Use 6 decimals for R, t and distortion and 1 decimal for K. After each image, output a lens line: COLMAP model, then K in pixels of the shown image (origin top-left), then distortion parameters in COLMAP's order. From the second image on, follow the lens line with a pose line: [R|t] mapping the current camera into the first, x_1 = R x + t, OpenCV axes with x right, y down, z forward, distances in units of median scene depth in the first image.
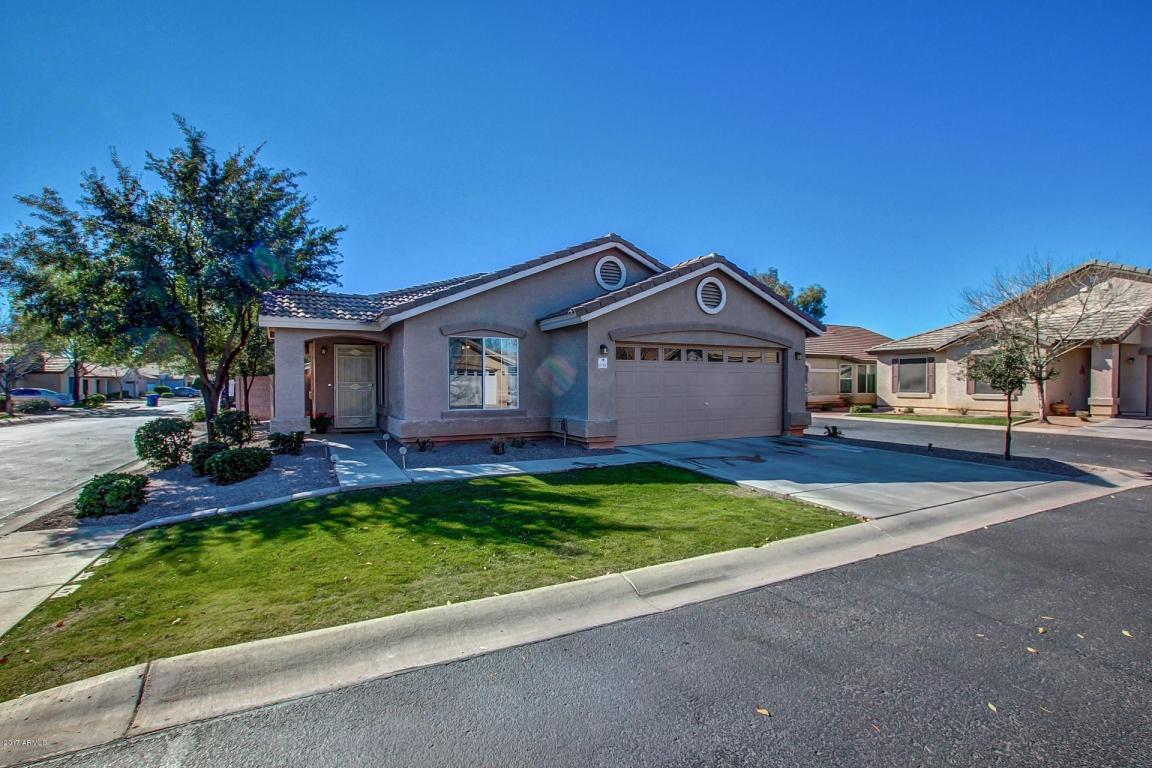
lens RADIAL K [[529.2, 0, 577.5], [0, 529.2, 384.9], [0, 0, 1]] dist [-0.030895, 0.002819]
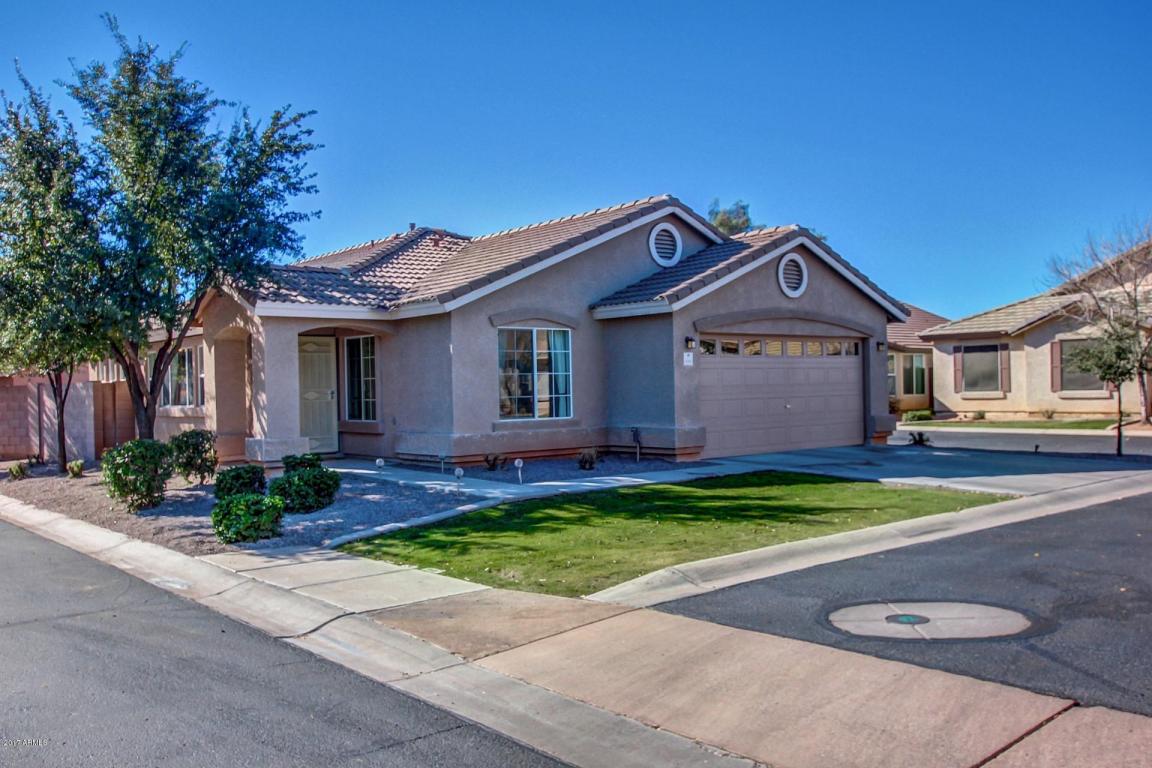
lens RADIAL K [[972.4, 0, 569.6], [0, 972.4, 383.5], [0, 0, 1]] dist [0.012151, 0.017269]
pose [[0.976963, -0.017901, 0.212657, -0.402557], [0.020130, 0.999763, -0.008319, 0.005817], [-0.212458, 0.012408, 0.977092, -0.402554]]
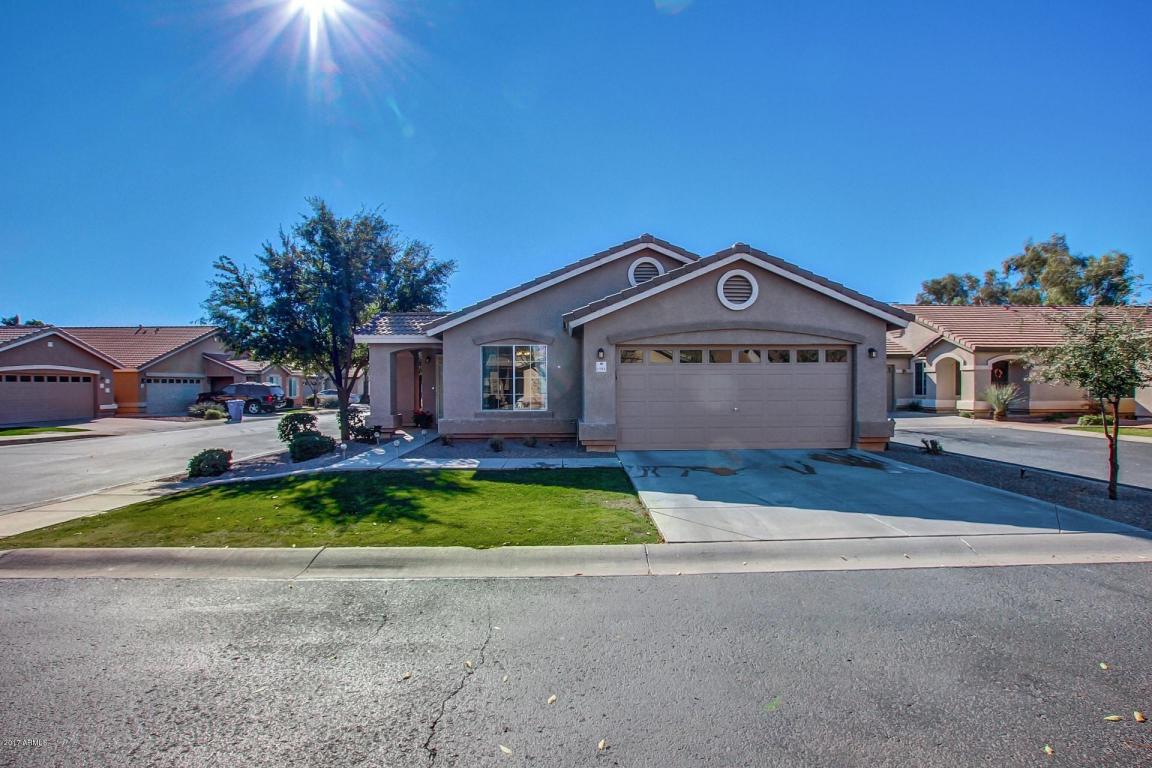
lens RADIAL K [[529.2, 0, 574.8], [0, 529.2, 388.2], [0, 0, 1]] dist [-0.030895, 0.002819]
pose [[0.896127, -0.000062, -0.443798, 0.391658], [0.001553, 0.999994, 0.002996, -0.003618], [0.443795, -0.003375, 0.896122, 0.063598]]
